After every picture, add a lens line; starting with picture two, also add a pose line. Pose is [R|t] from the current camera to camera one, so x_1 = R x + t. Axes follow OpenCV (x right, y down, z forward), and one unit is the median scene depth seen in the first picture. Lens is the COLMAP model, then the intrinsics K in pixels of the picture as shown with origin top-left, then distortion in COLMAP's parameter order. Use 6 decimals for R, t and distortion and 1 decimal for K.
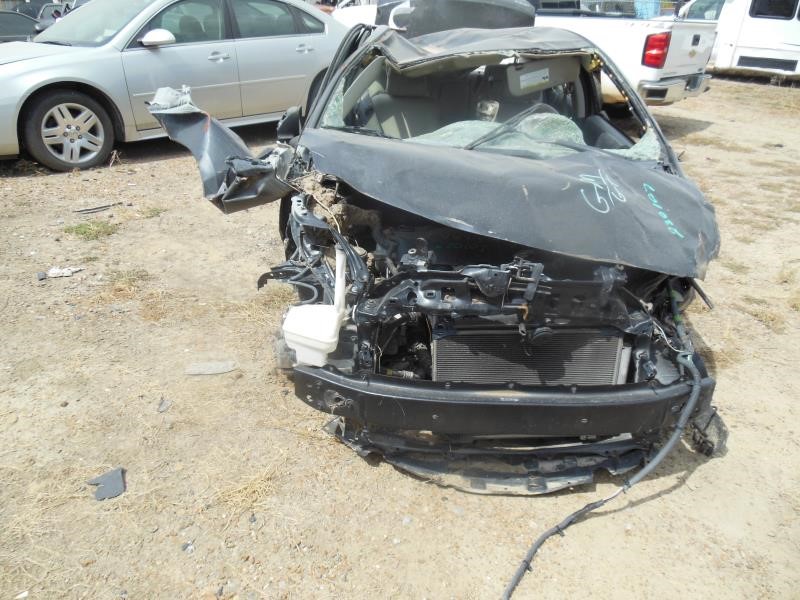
lens RADIAL K [[593.8, 0, 403.2], [0, 593.8, 297.5], [0, 0, 1]] dist [-0.004481, 0.016534]
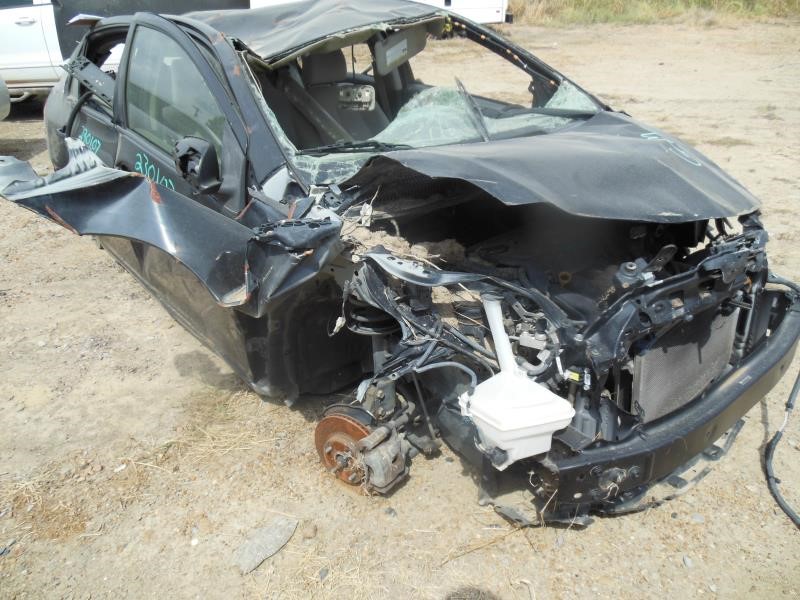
lens RADIAL K [[593.8, 0, 399.4], [0, 593.8, 304.4], [0, 0, 1]] dist [-0.004481, 0.016534]
pose [[0.765508, -0.360359, 0.533047, -0.562973], [0.339523, 0.929955, 0.141095, -0.208223], [-0.546554, 0.072972, 0.834238, 0.415529]]
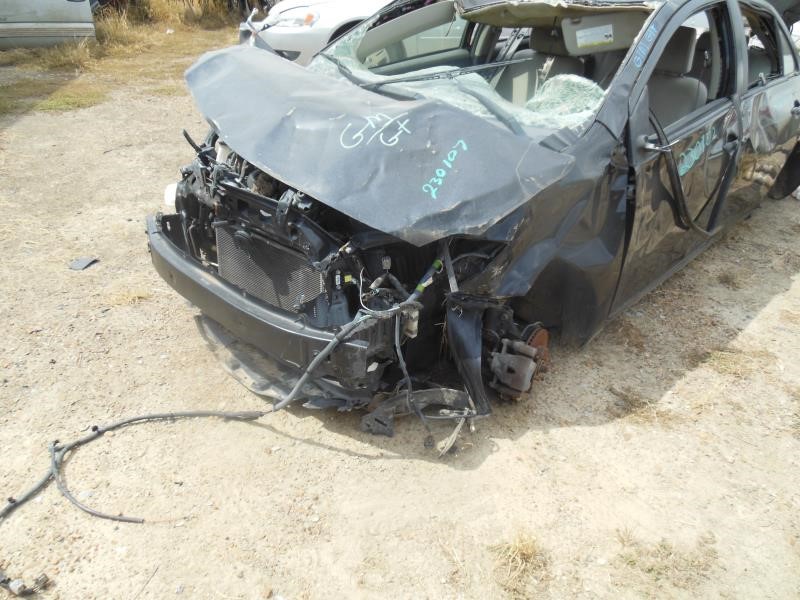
lens RADIAL K [[593.8, 0, 399.7], [0, 593.8, 299.4], [0, 0, 1]] dist [-0.004481, 0.016534]
pose [[0.743159, 0.338599, -0.577118, 0.931312], [-0.315211, 0.937970, 0.144414, -0.066755], [0.590218, 0.074592, 0.803790, 0.245998]]
